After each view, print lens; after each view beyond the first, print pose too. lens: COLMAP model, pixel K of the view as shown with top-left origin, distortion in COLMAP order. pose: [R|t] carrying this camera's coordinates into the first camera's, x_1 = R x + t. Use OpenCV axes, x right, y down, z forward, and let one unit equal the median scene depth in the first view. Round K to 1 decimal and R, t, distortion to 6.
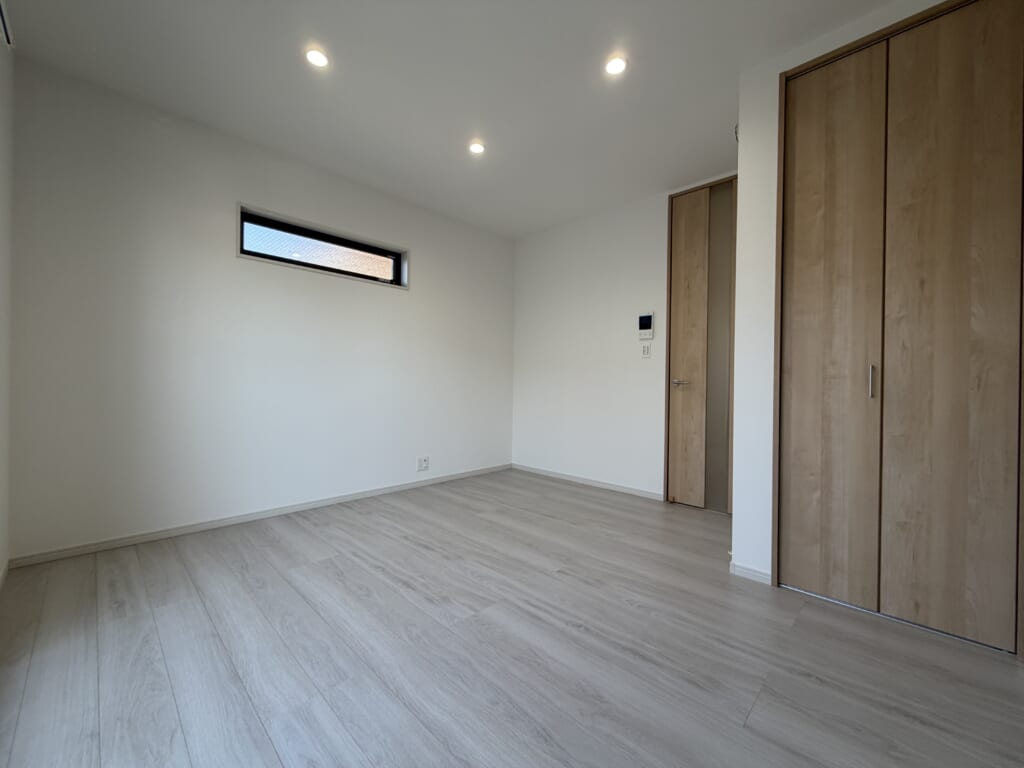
lens RADIAL K [[406.2, 0, 512.3], [0, 406.2, 381.6], [0, 0, 1]] dist [-0.001058, 0.000092]
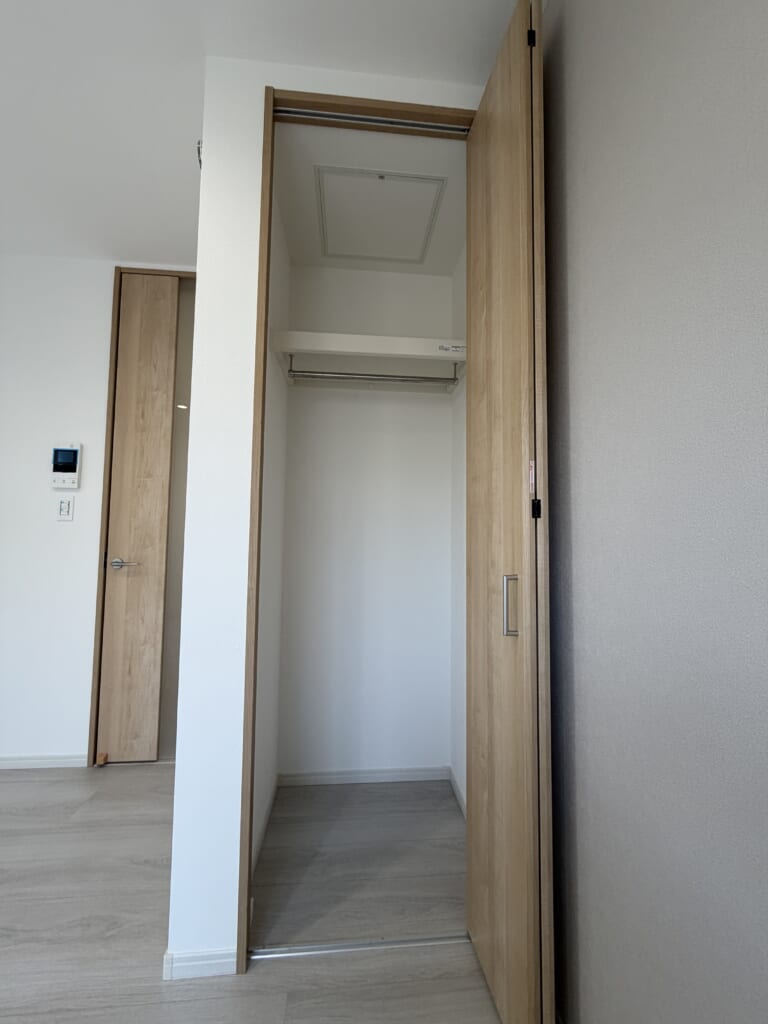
lens RADIAL K [[406.2, 0, 384.4], [0, 406.2, 509.3], [0, 0, 1]] dist [-0.001058, 0.000092]
pose [[0.652802, 0.033216, 0.756800, 0.202428], [-0.004910, 0.999203, -0.039620, -0.058701], [-0.757512, 0.022148, 0.652445, 0.290403]]
